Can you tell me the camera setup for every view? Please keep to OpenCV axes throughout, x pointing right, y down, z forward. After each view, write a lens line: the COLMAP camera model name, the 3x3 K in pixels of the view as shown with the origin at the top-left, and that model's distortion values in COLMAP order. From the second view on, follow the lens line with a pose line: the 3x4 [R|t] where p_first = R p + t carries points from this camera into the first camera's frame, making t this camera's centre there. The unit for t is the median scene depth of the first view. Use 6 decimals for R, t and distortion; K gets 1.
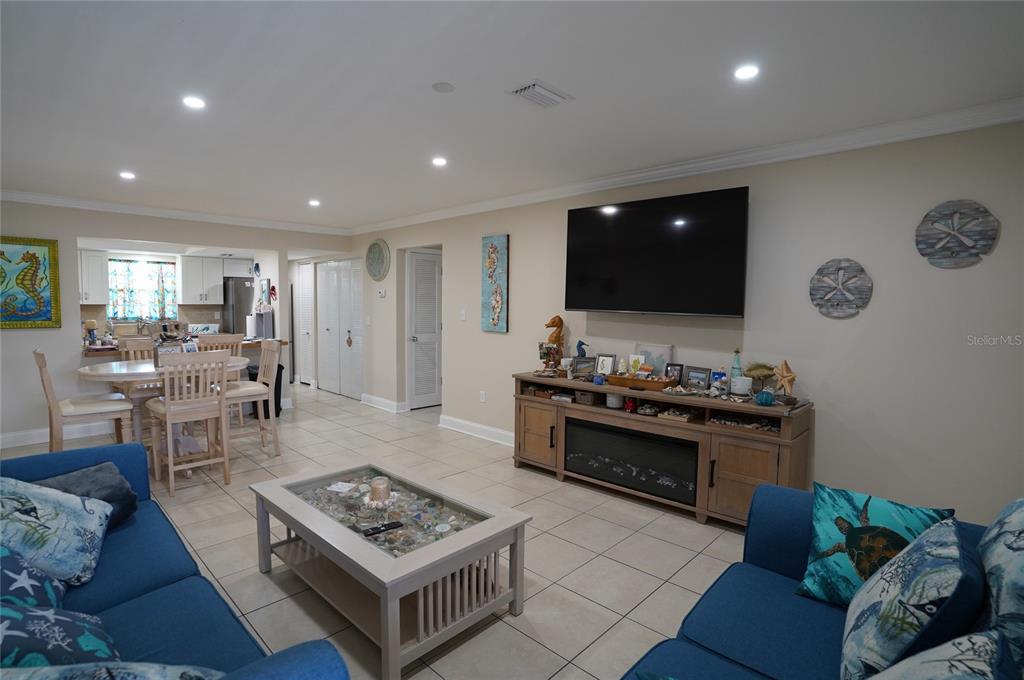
lens RADIAL K [[503.9, 0, 509.2], [0, 503.9, 336.0], [0, 0, 1]] dist [-0.070034, 0.029094]
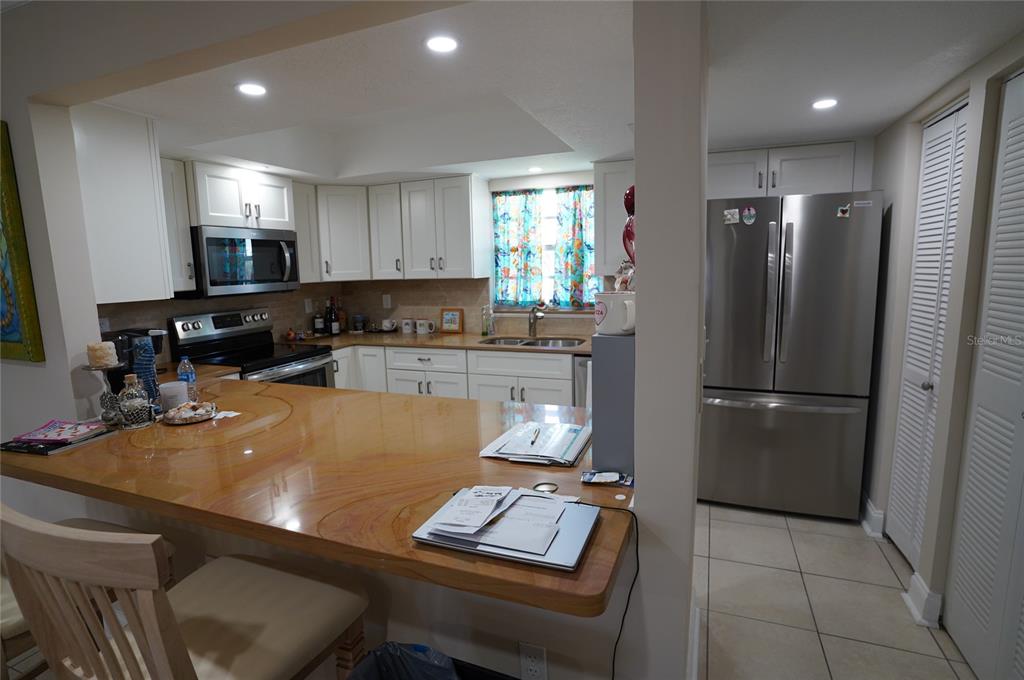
lens RADIAL K [[503.9, 0, 506.3], [0, 503.9, 341.2], [0, 0, 1]] dist [-0.070034, 0.029094]
pose [[0.382962, 0.117813, -0.916221, -0.291490], [-0.033044, 0.992946, 0.113868, -0.057738], [0.923173, -0.013331, 0.384154, 0.791954]]
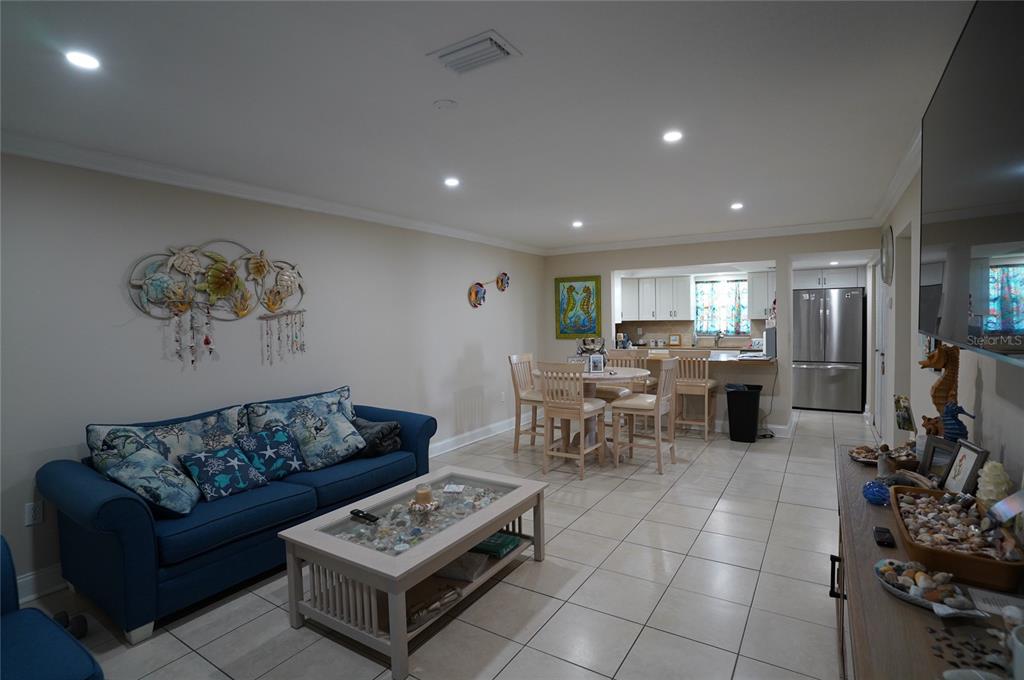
lens RADIAL K [[503.9, 0, 508.6], [0, 503.9, 337.6], [0, 0, 1]] dist [-0.070034, 0.029094]
pose [[0.200005, 0.024594, -0.979486, 0.278450], [-0.042632, 0.998957, 0.016377, -0.022099], [0.978867, 0.038482, 0.200845, 0.307643]]
